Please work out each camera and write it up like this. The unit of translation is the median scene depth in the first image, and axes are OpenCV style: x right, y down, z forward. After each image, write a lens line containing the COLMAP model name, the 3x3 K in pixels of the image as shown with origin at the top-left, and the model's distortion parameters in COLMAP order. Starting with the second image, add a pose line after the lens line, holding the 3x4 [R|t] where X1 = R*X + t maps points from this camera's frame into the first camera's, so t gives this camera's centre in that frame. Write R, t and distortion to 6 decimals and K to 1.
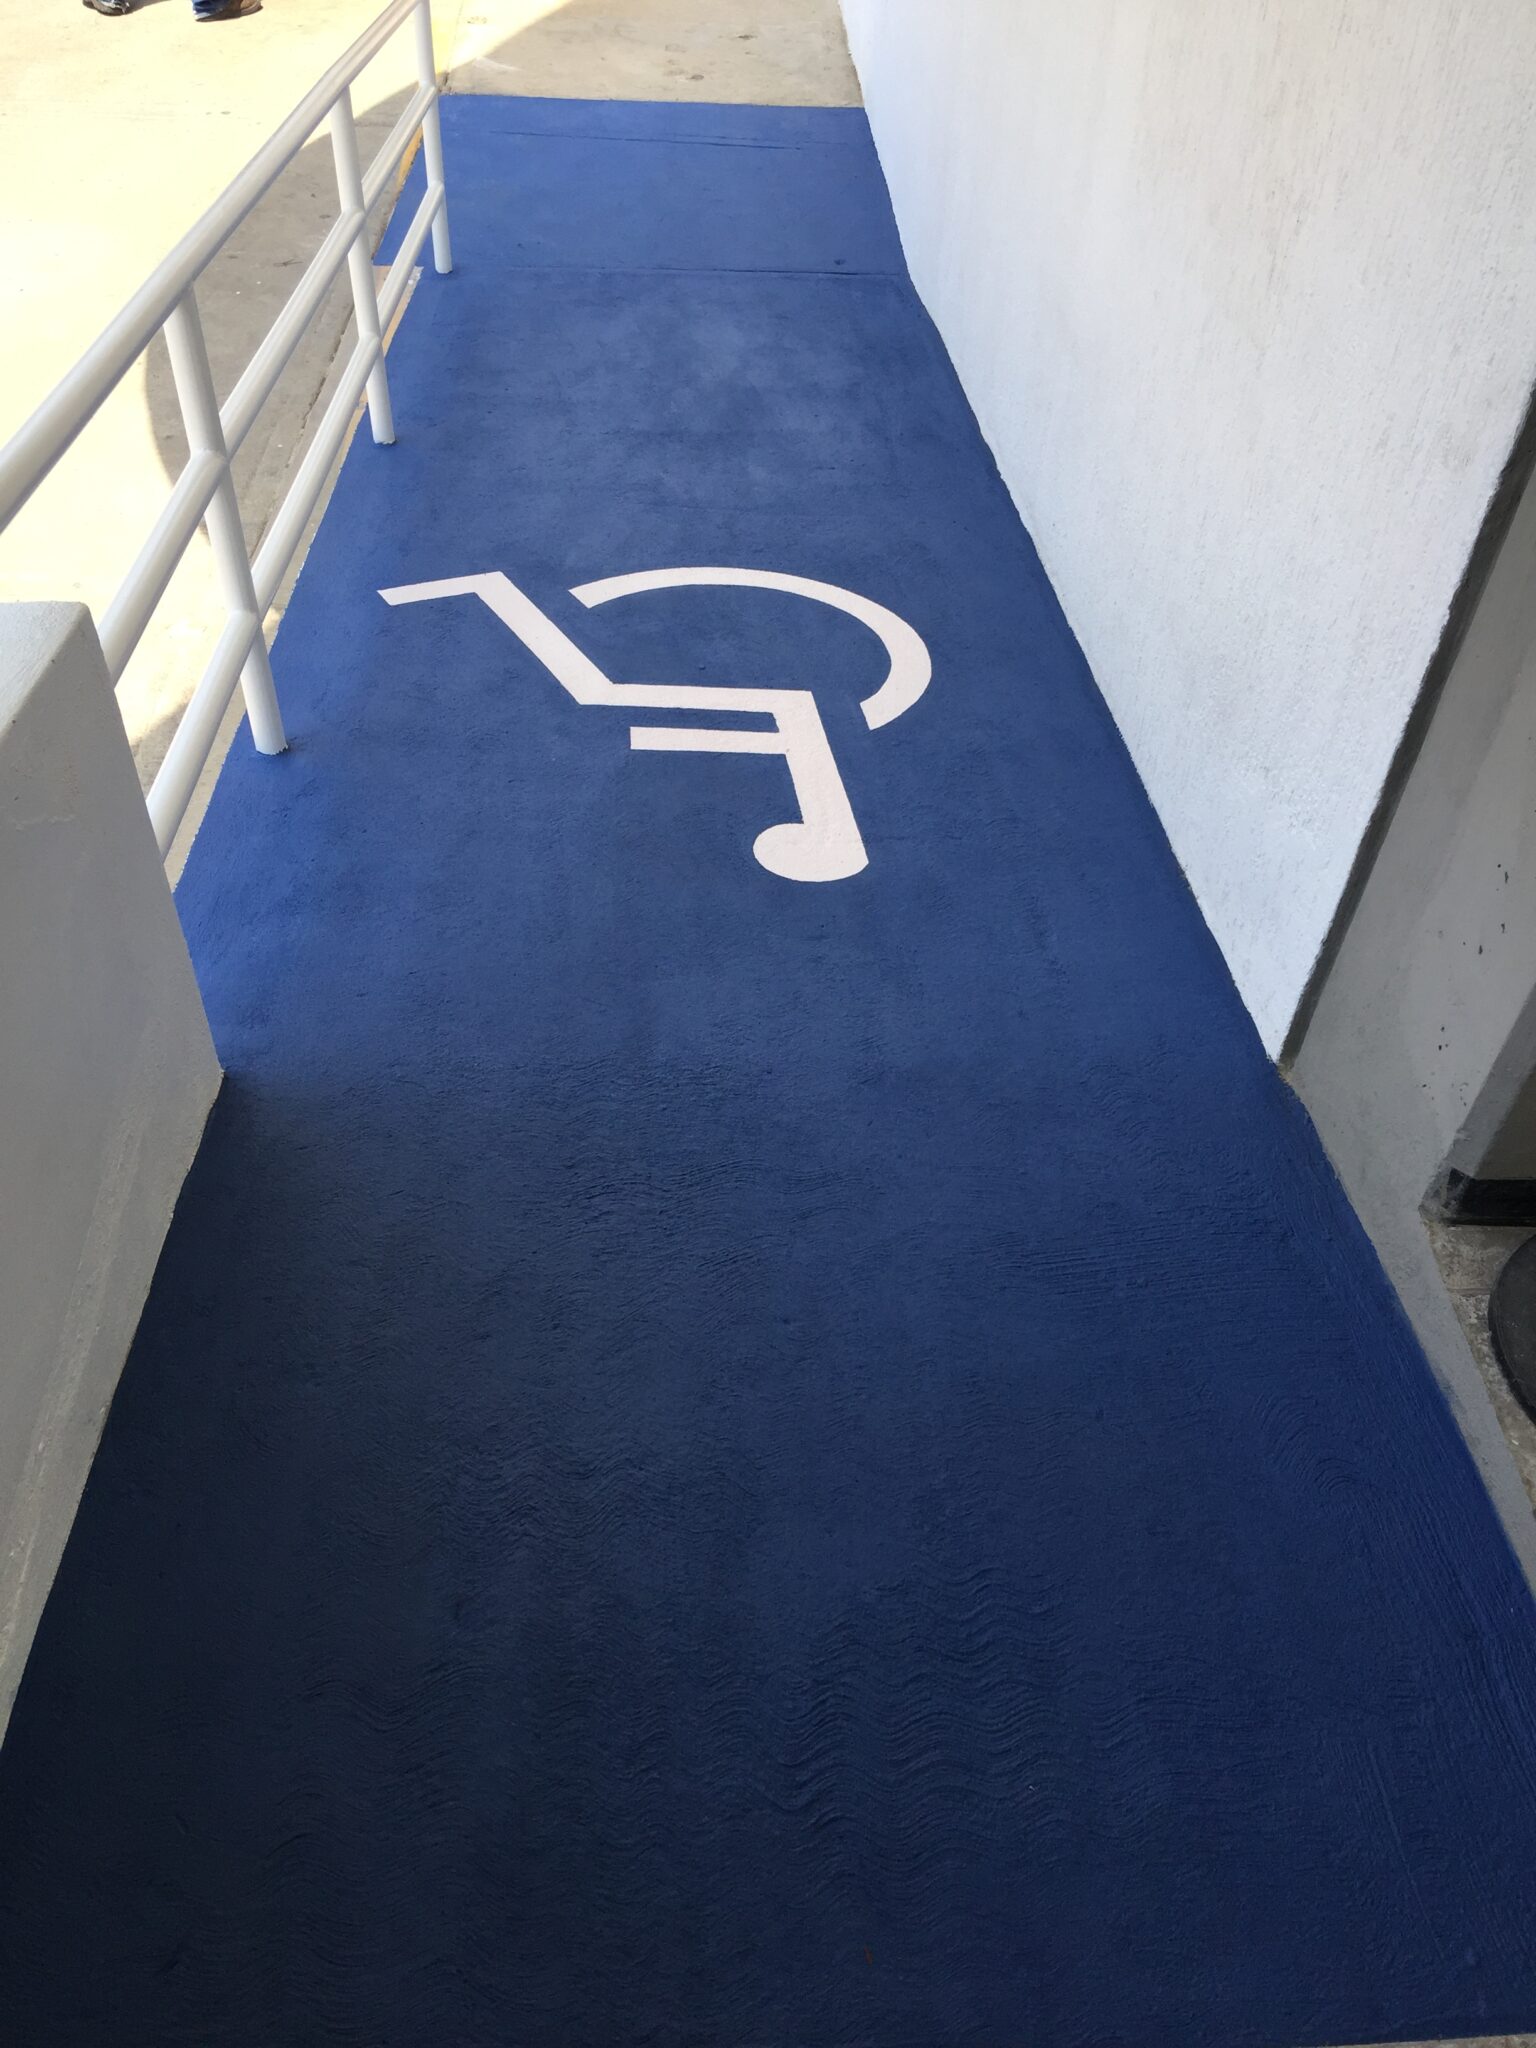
lens RADIAL K [[1724.5, 0, 775.9], [0, 1724.5, 996.9], [0, 0, 1]] dist [0.081019, -0.140738]
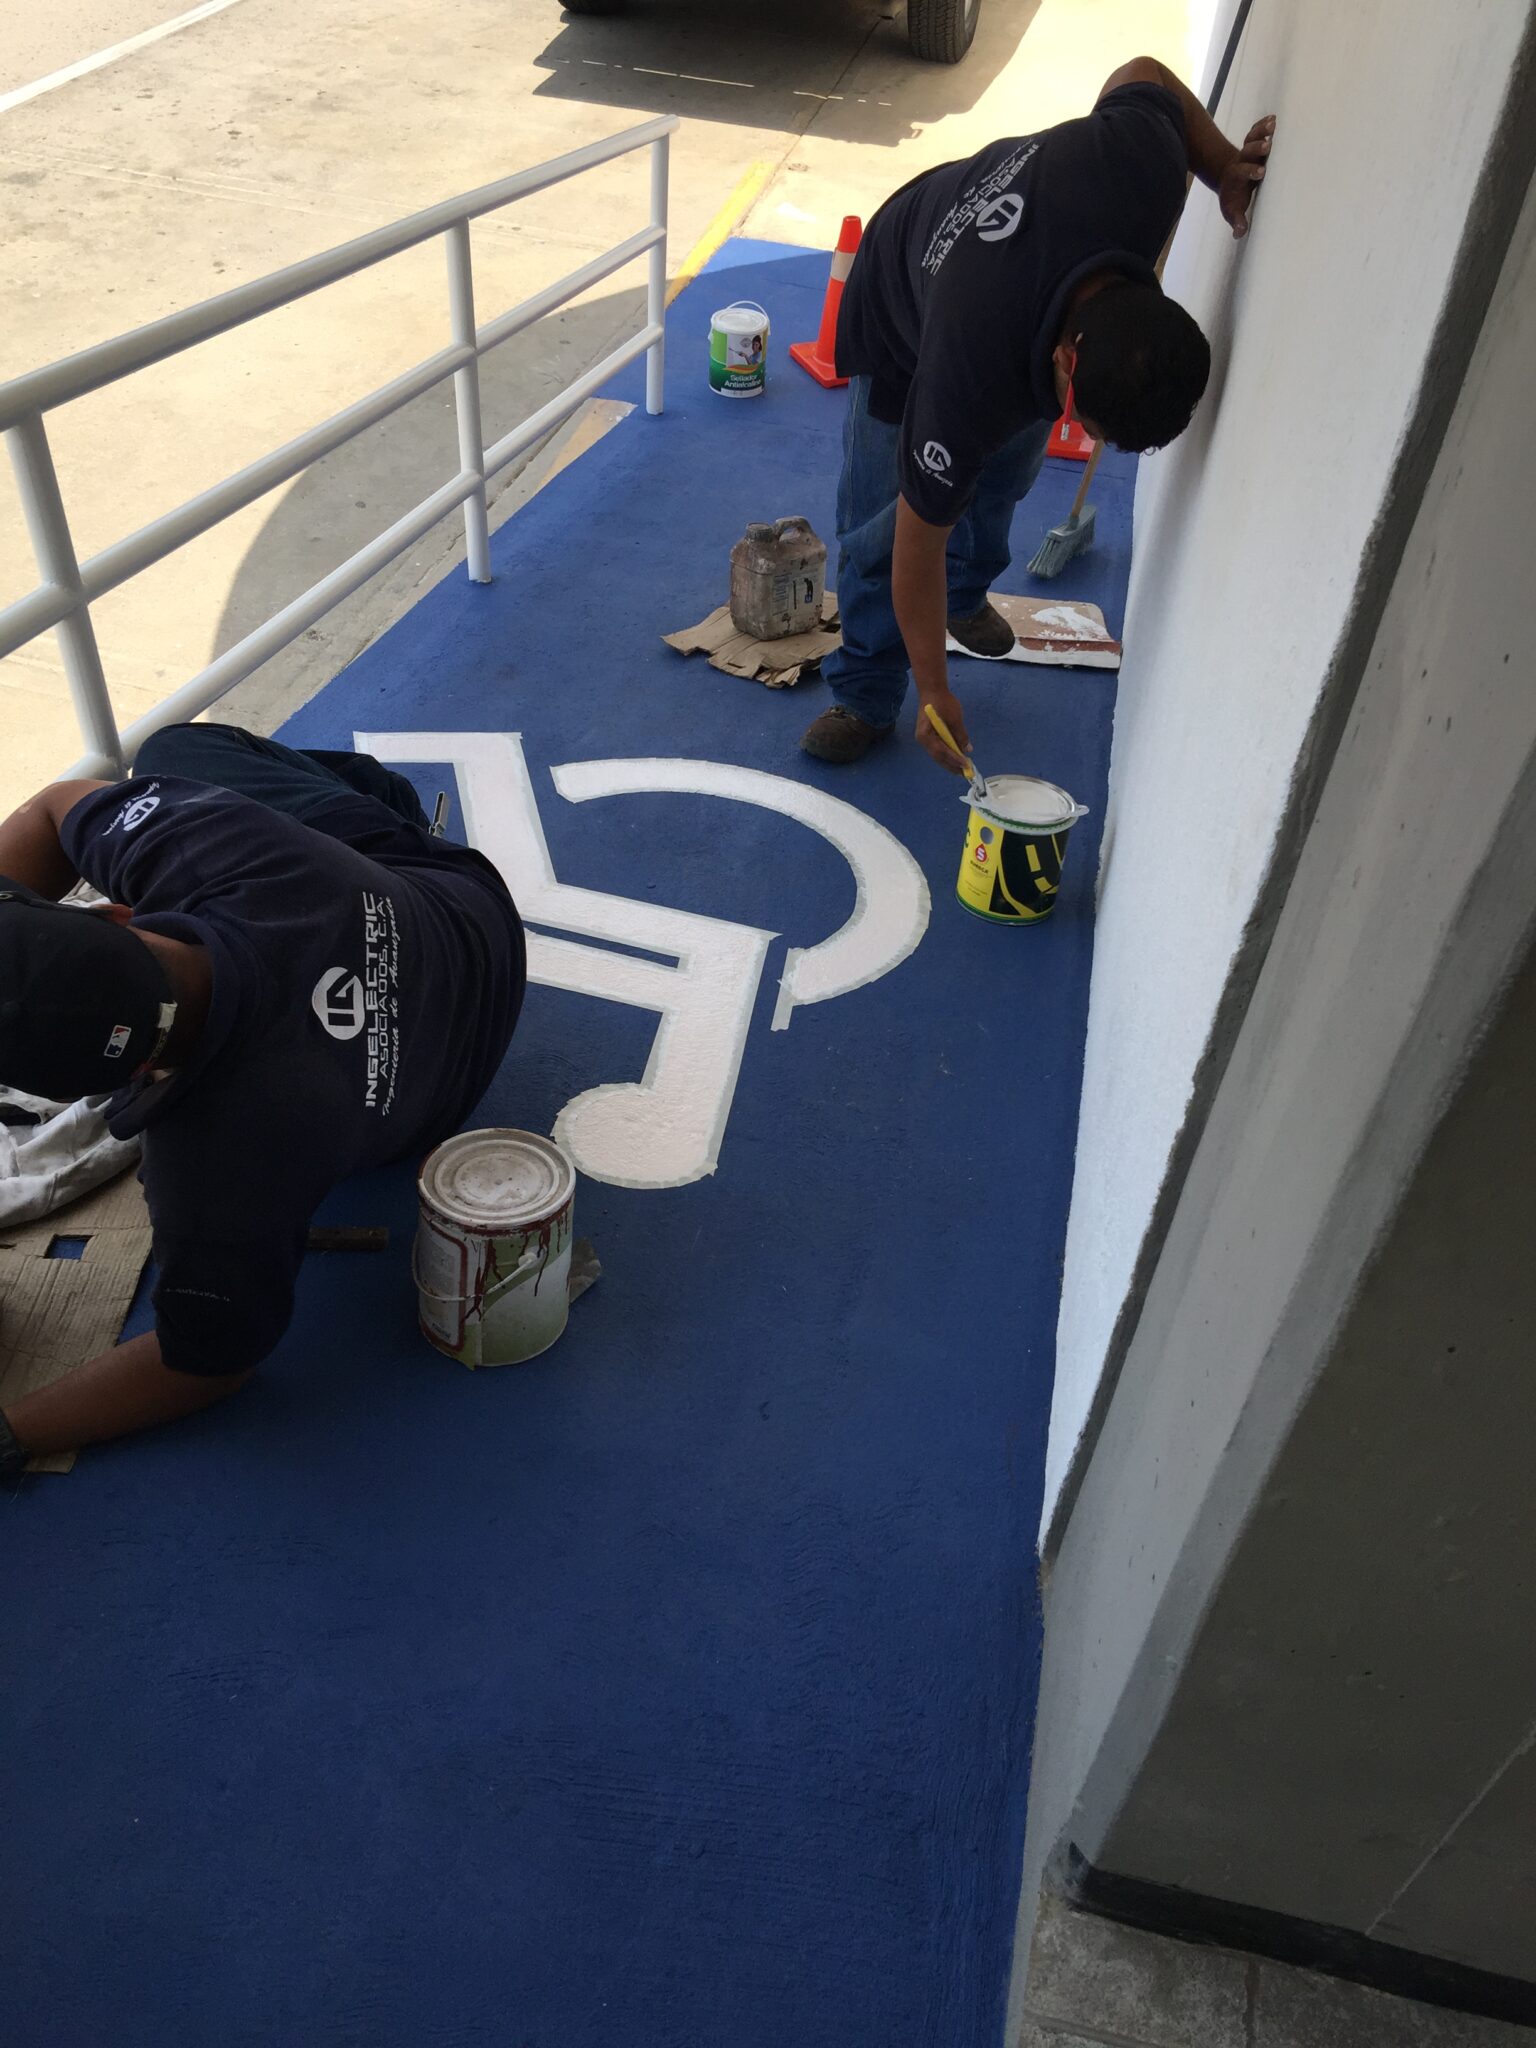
lens RADIAL K [[1724.5, 0, 775.9], [0, 1724.5, 996.9], [0, 0, 1]] dist [0.081019, -0.140738]
pose [[0.964367, 0.192905, -0.181063, 0.268063], [-0.204849, 0.977537, -0.049584, -0.144916], [0.167431, 0.084908, 0.982221, 0.195992]]
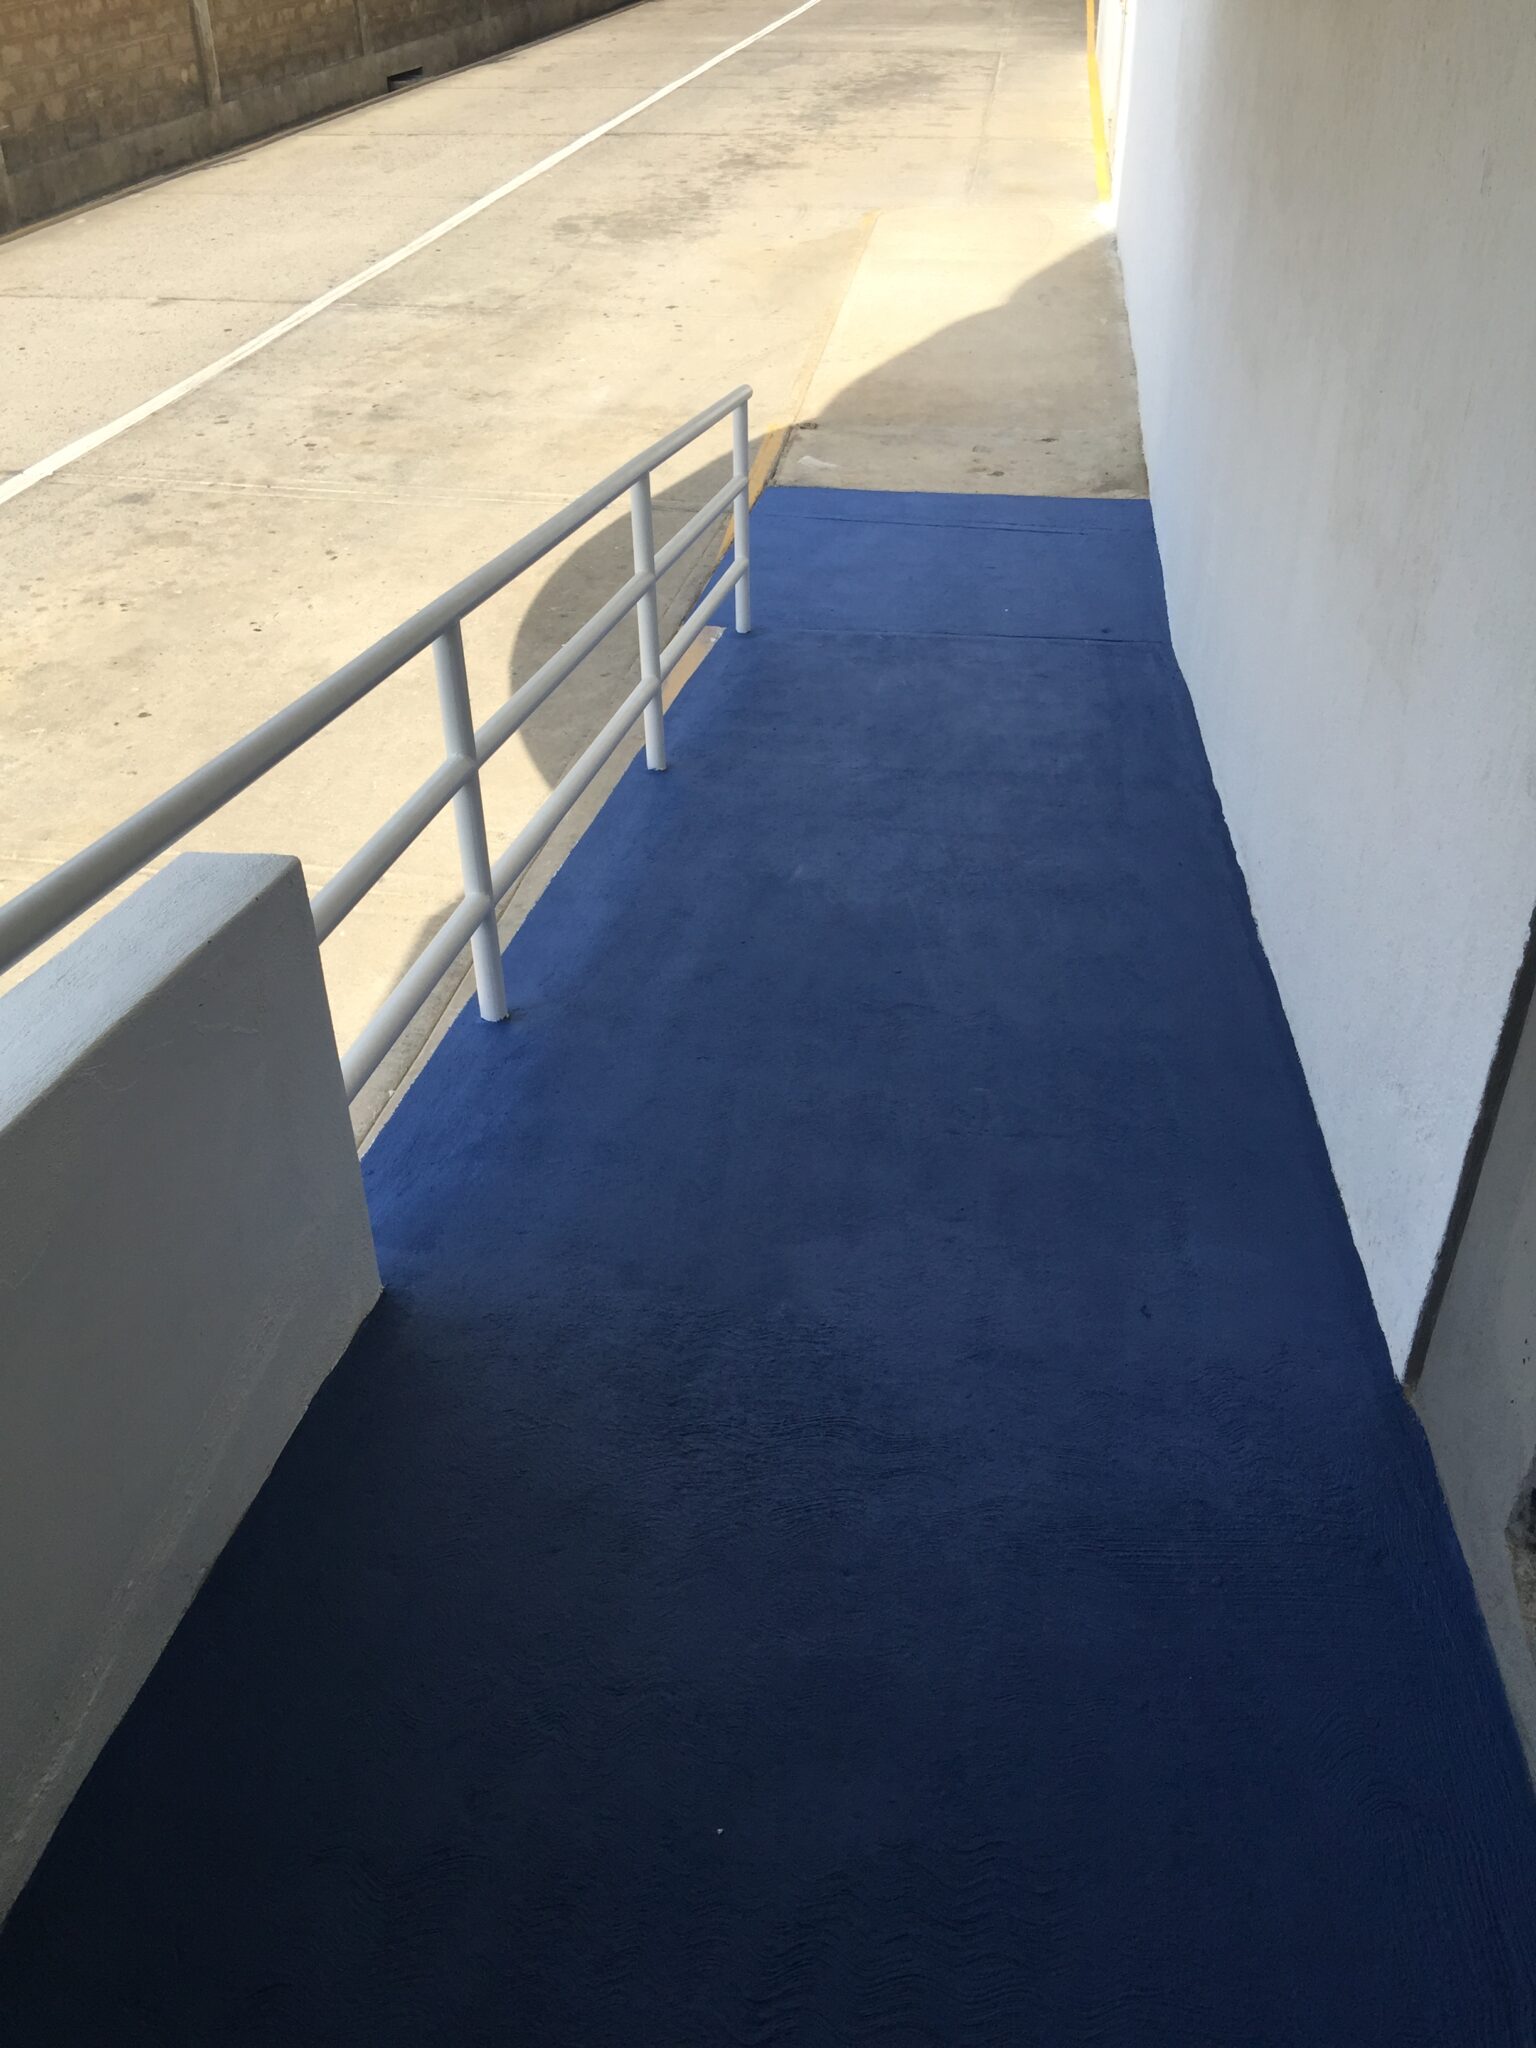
lens RADIAL K [[1724.5, 0, 775.9], [0, 1724.5, 996.9], [0, 0, 1]] dist [0.081019, -0.140738]
pose [[0.981416, 0.061516, -0.181765, 0.108216], [-0.095843, 0.977753, -0.186582, 0.042386], [0.166243, 0.200535, 0.965478, -0.049181]]
